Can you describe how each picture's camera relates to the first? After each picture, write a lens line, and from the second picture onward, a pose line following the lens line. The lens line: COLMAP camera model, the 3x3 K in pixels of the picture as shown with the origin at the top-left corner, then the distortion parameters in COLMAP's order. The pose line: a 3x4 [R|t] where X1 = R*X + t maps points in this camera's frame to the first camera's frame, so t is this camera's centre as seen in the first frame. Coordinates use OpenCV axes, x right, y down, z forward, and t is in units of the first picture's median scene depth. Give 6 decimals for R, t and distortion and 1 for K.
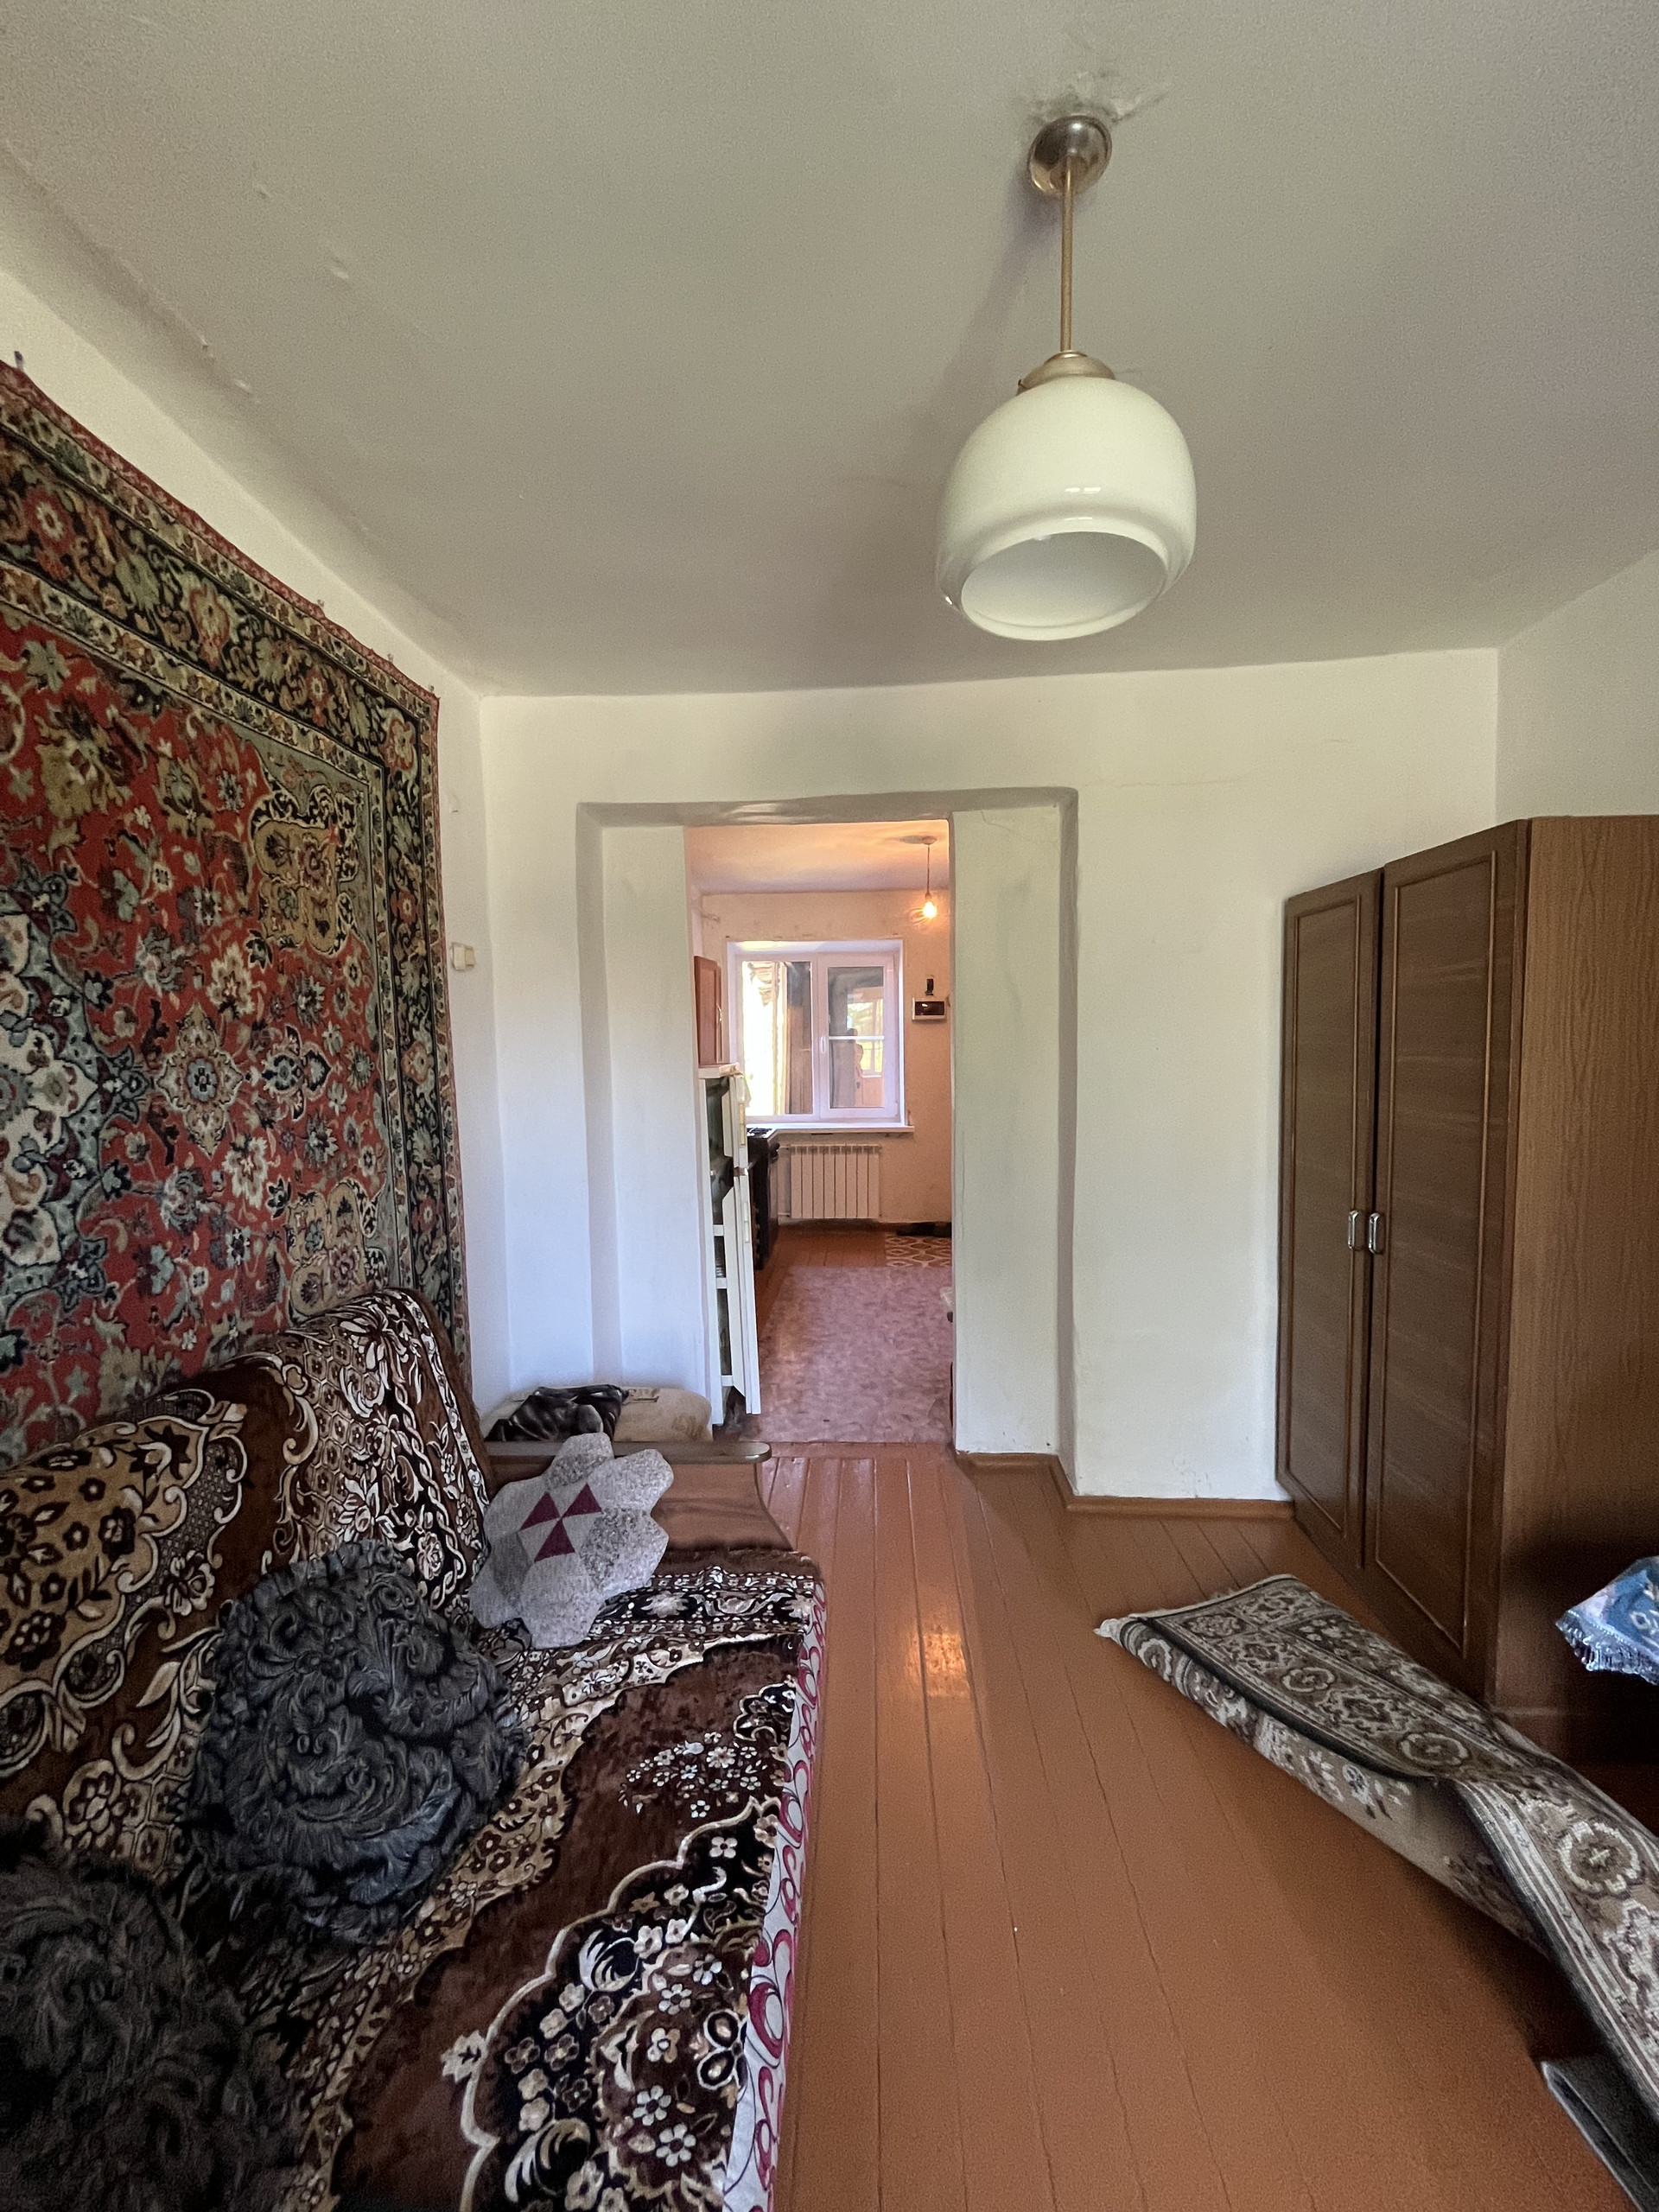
lens RADIAL K [[889.8, 0, 825.3], [0, 889.8, 1102.8], [0, 0, 1]] dist [-0.003495, 0.001269]
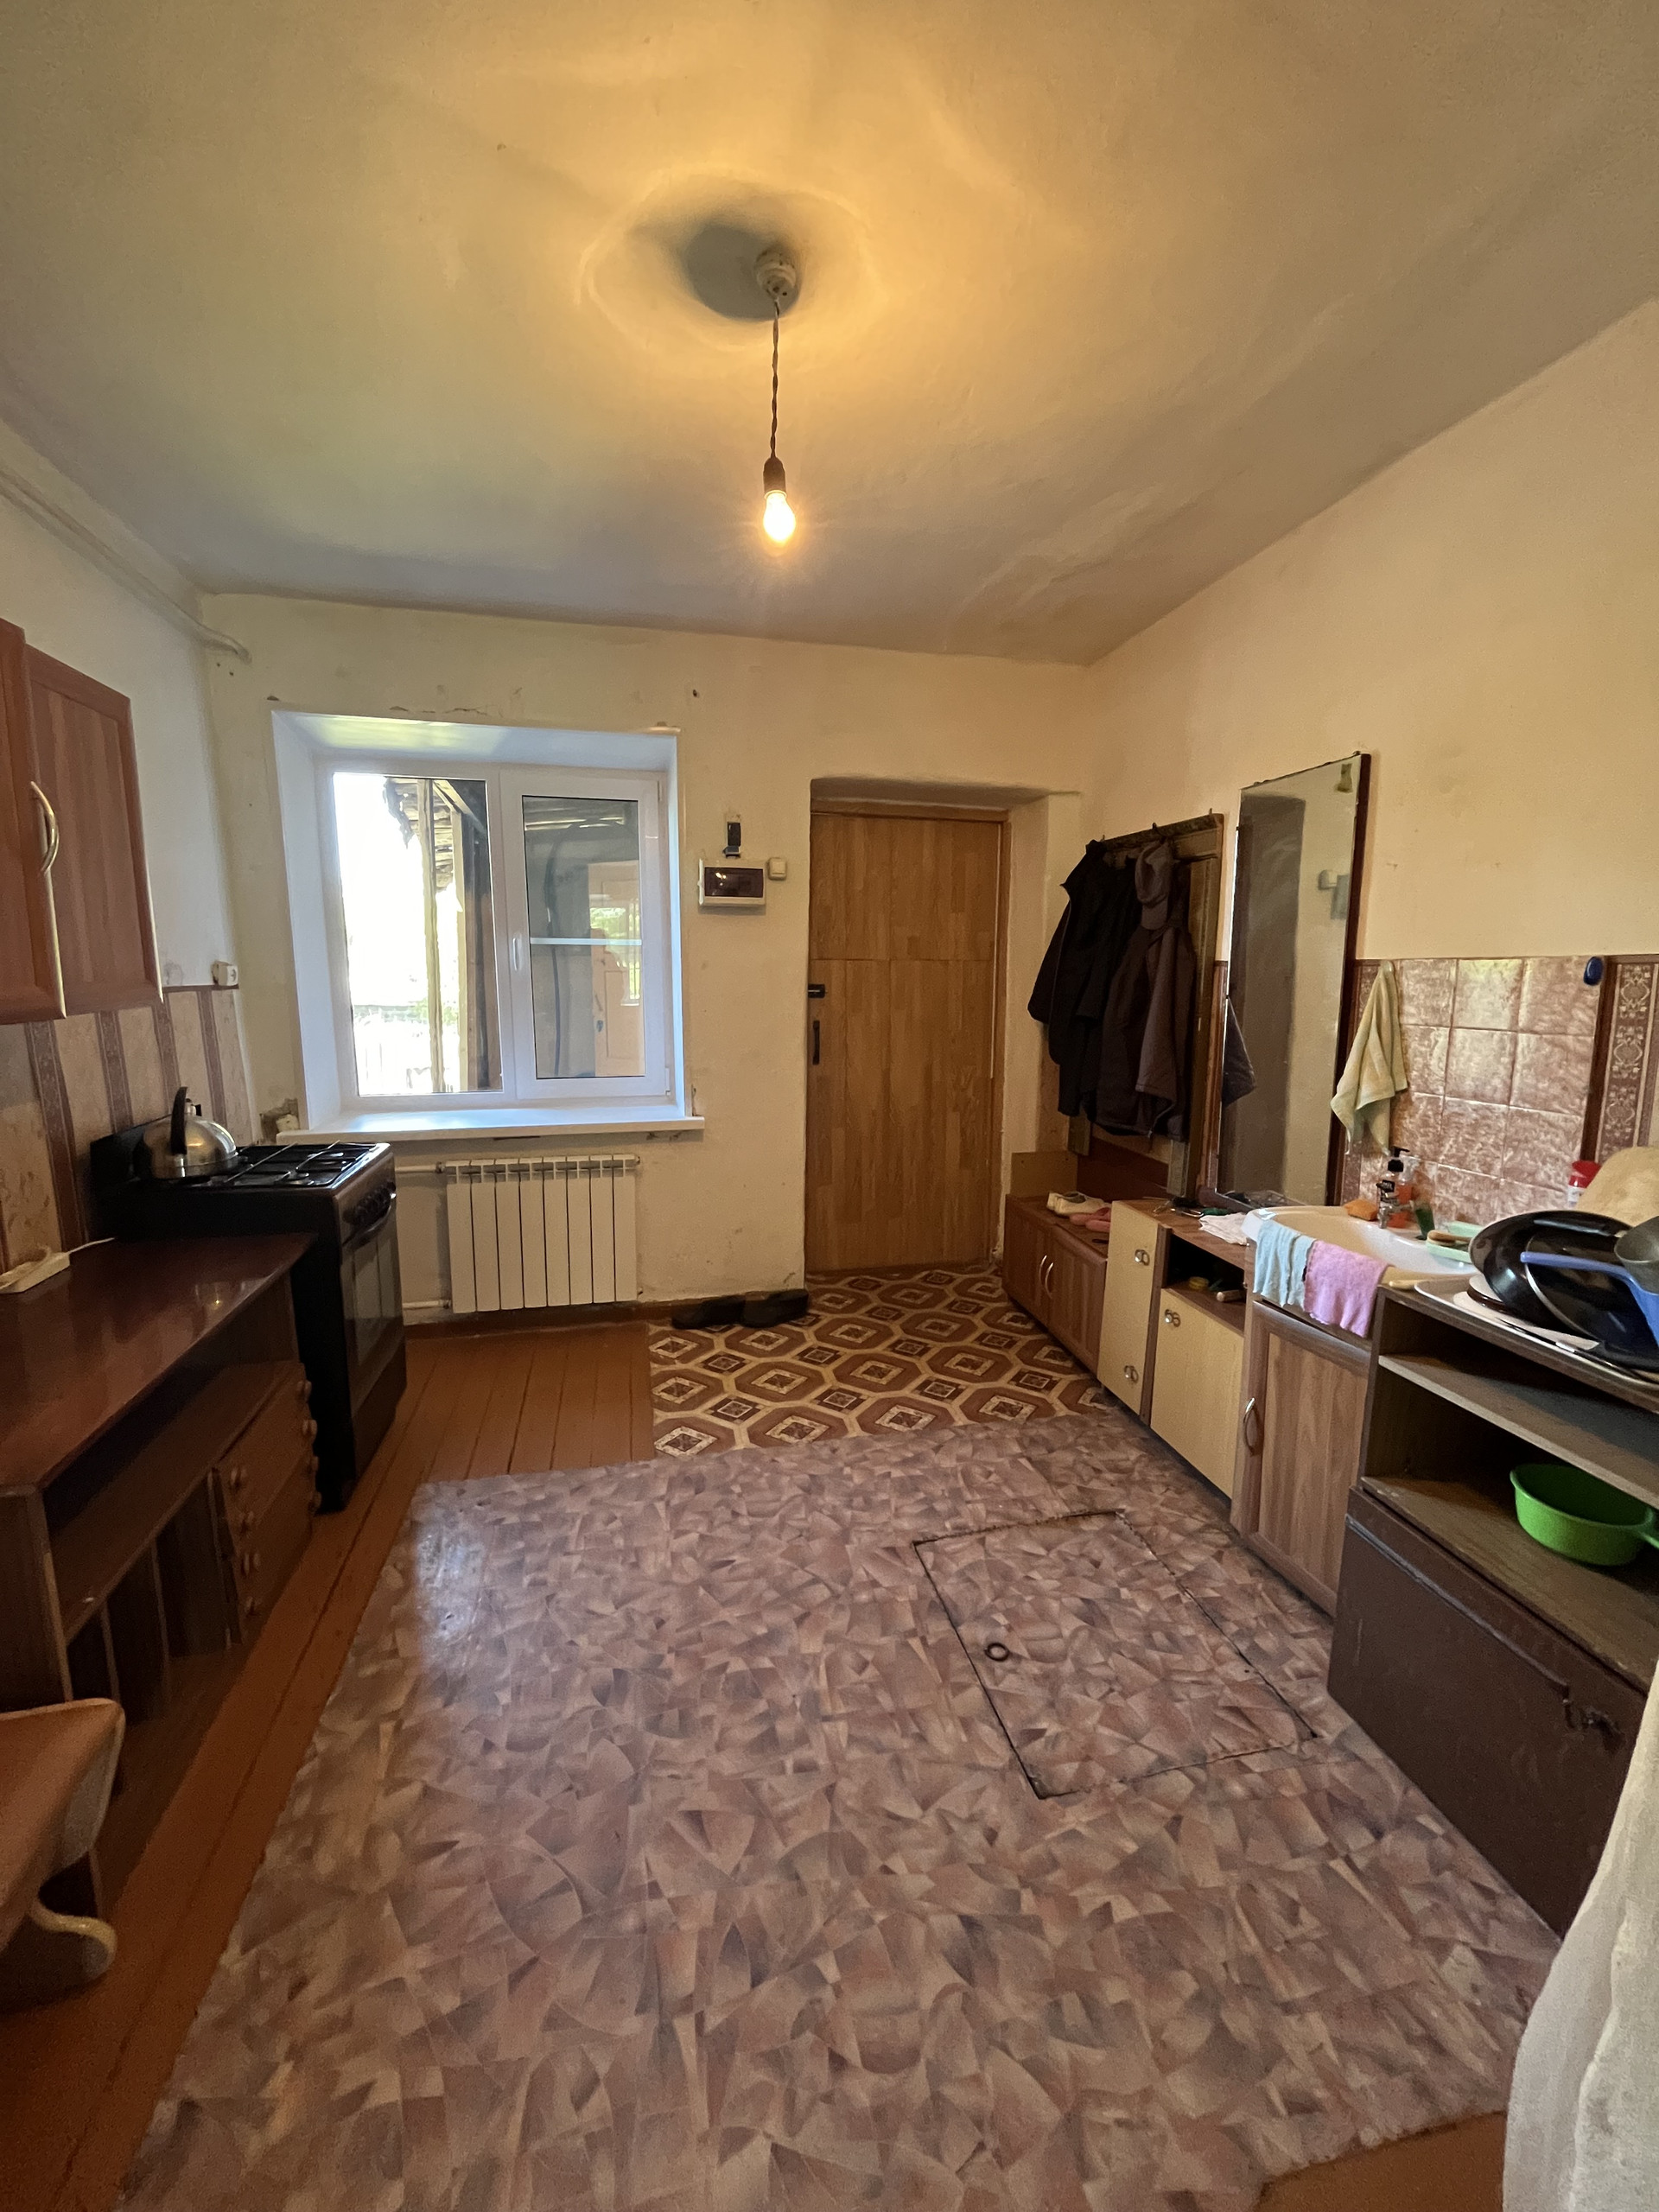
lens RADIAL K [[889.8, 0, 828.7], [0, 889.8, 1104.5], [0, 0, 1]] dist [-0.003495, 0.001269]
pose [[0.963437, -0.024377, 0.266824, 0.032692], [0.002497, 0.996626, 0.082034, -0.022689], [-0.267923, -0.078368, 0.960248, 0.492718]]
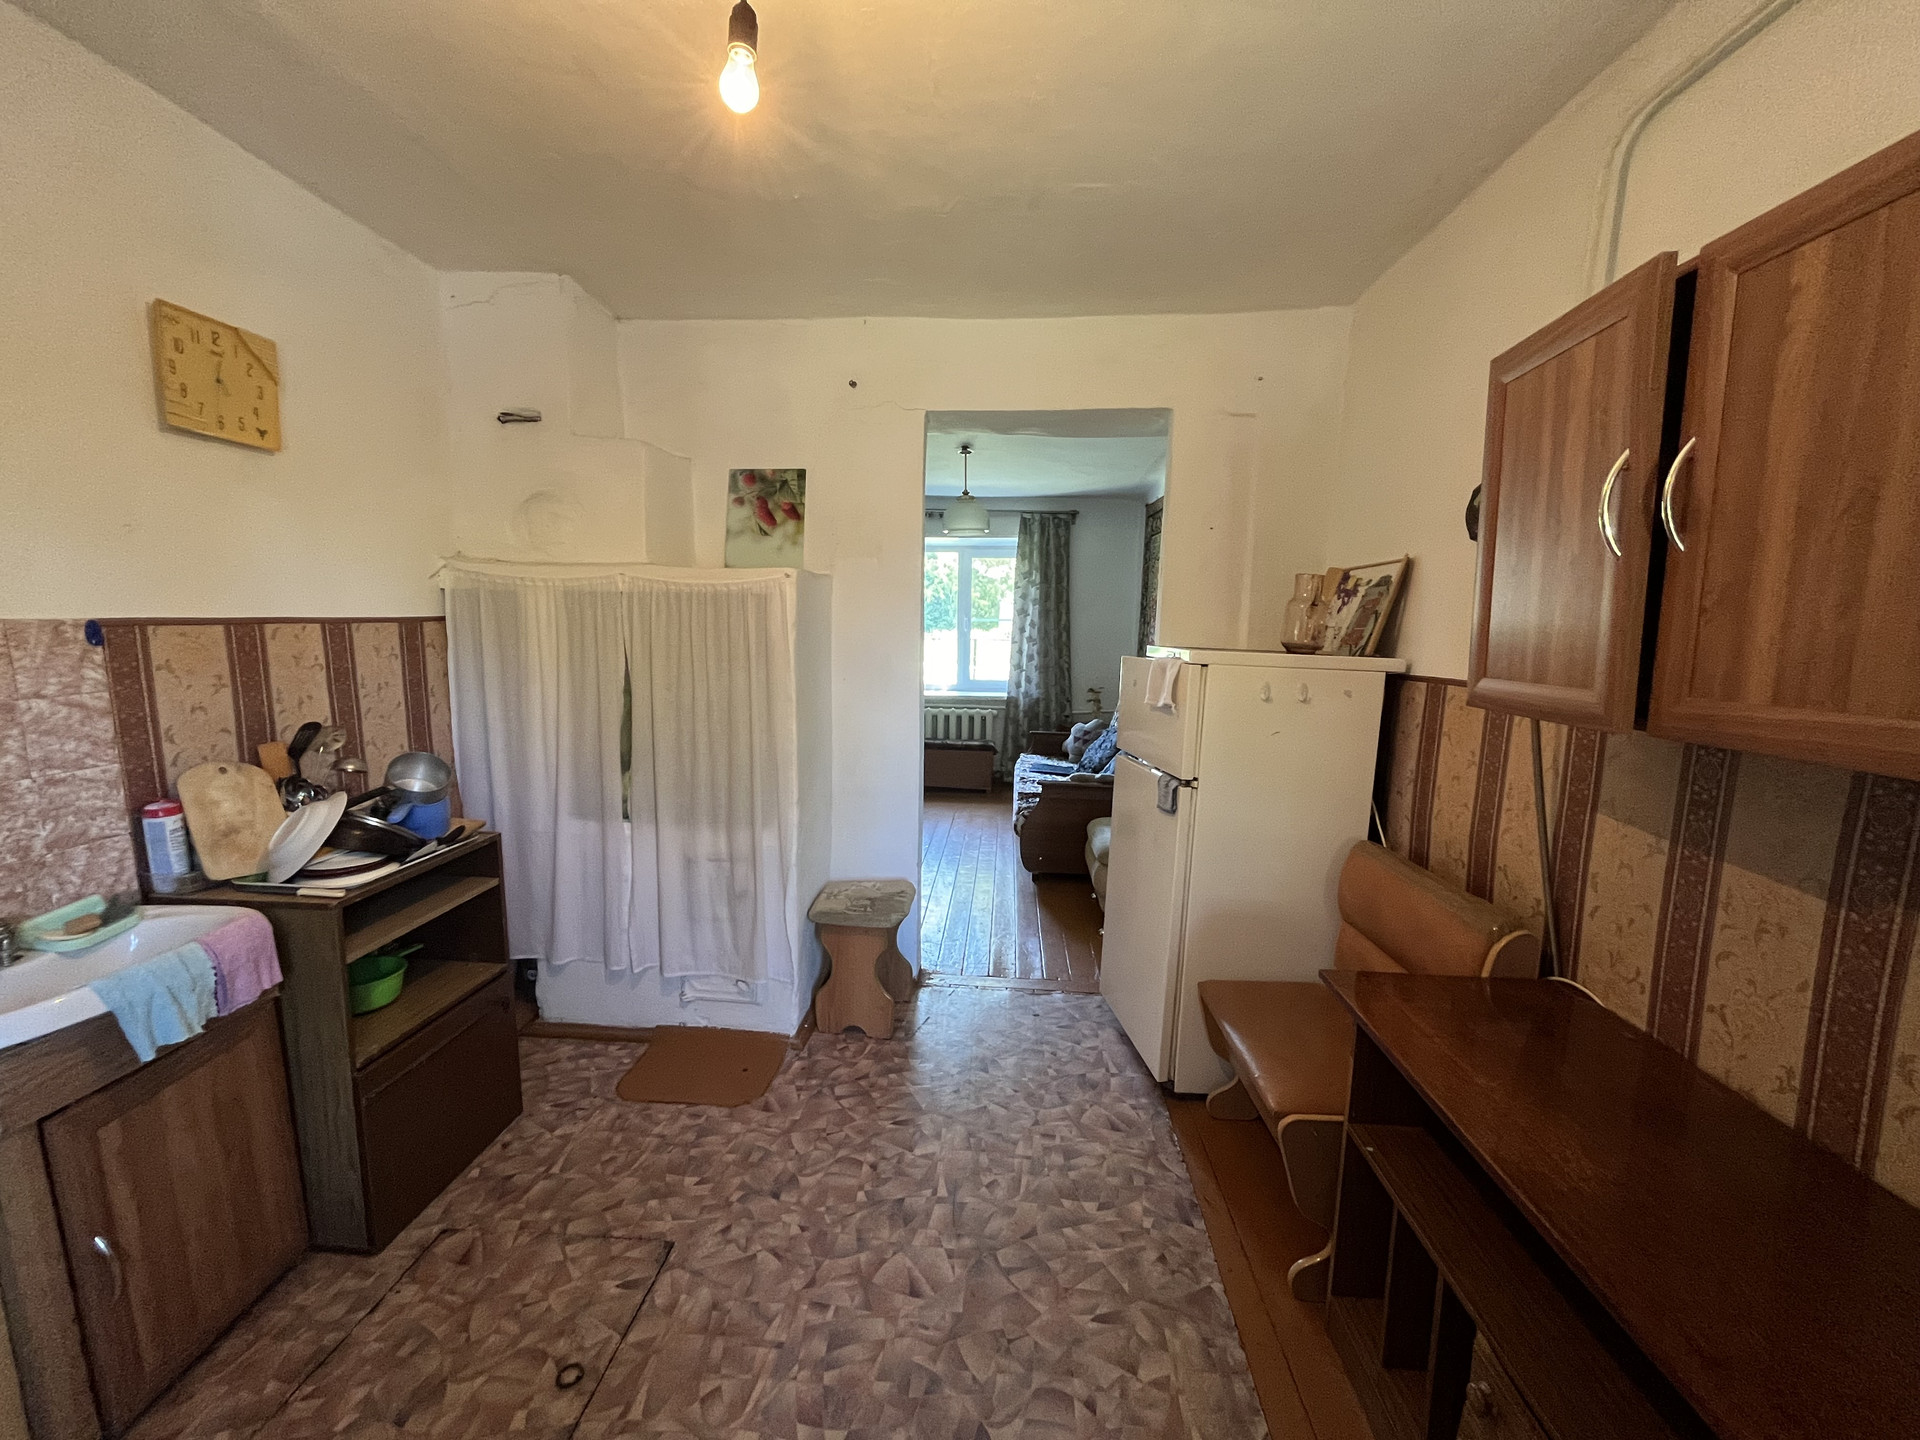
lens RADIAL K [[772.3, 0, 960.0], [0, 772.3, 722.0], [0, 0, 1]] dist [-0.003495, 0.001269]
pose [[-0.999921, -0.003407, 0.012100, 0.037875], [-0.000884, 0.979240, 0.202702, -0.058122], [-0.012539, 0.202676, -0.979166, 0.884769]]
